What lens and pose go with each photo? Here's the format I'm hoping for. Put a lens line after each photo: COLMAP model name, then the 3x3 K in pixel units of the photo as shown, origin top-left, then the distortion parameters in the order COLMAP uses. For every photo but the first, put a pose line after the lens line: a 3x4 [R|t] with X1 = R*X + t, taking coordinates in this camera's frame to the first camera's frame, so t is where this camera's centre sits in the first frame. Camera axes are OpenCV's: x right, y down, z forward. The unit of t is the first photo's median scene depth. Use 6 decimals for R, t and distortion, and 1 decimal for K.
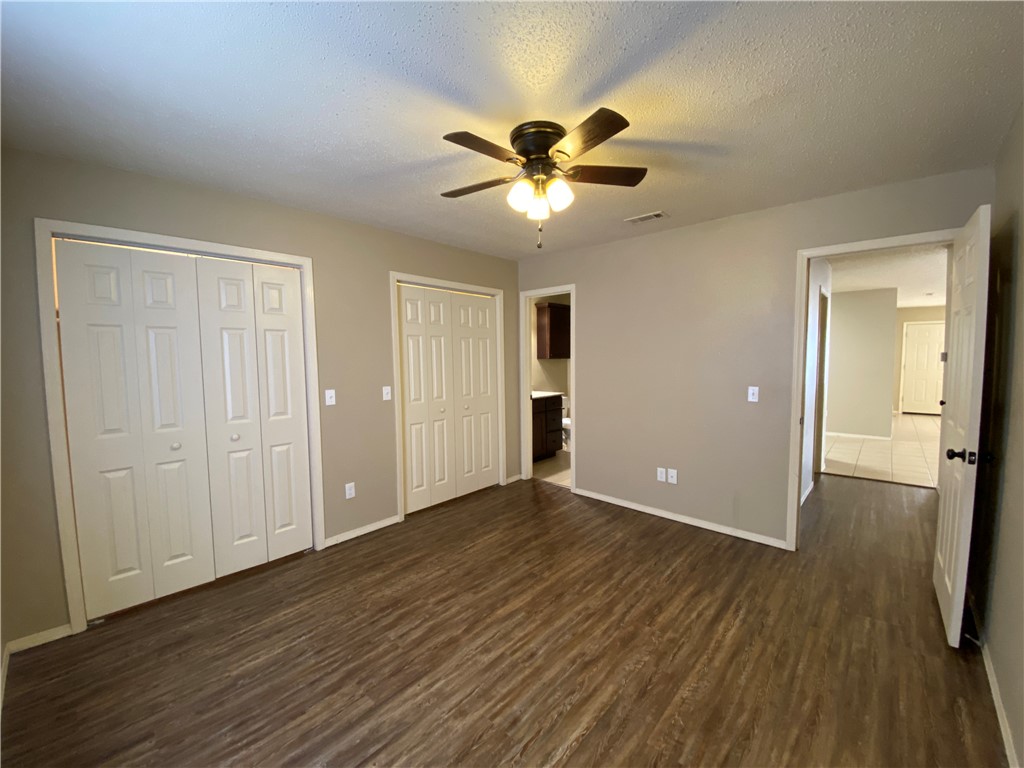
lens RADIAL K [[415.5, 0, 512.0], [0, 415.5, 384.0], [0, 0, 1]] dist [0.061180, -0.037858]
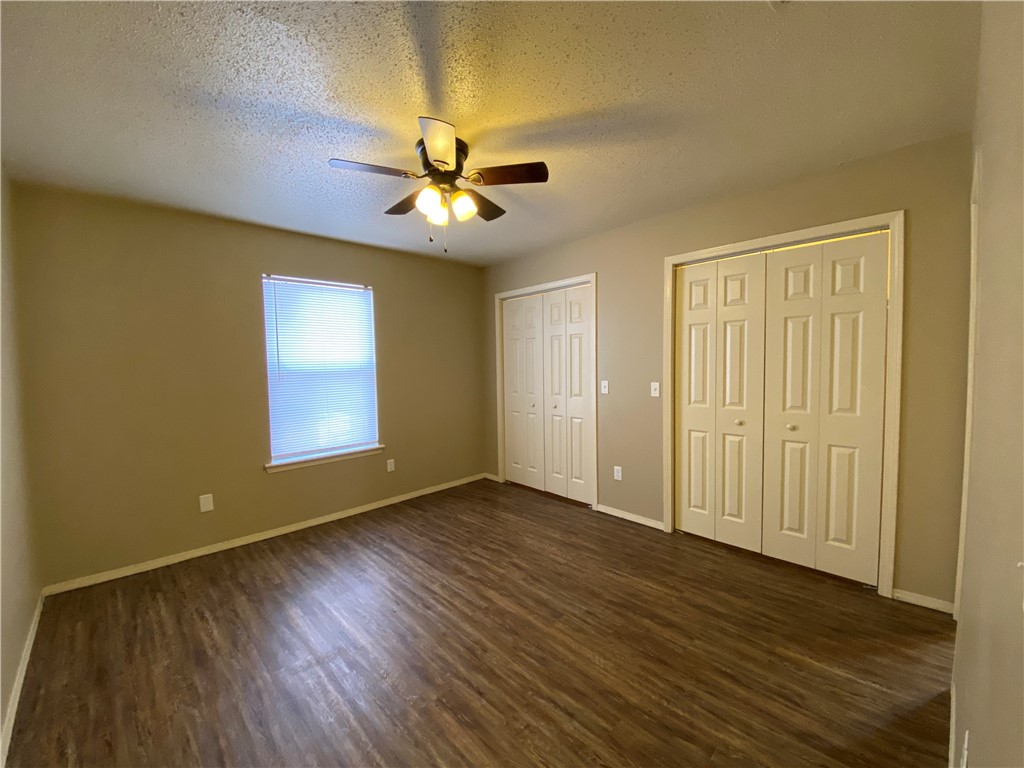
lens RADIAL K [[415.5, 0, 512.0], [0, 415.5, 384.0], [0, 0, 1]] dist [0.061180, -0.037858]
pose [[-0.066759, 0.068555, -0.995411, 0.816207], [-0.045094, 0.996410, 0.071648, -0.052731], [0.996750, 0.049670, -0.063428, 0.898609]]
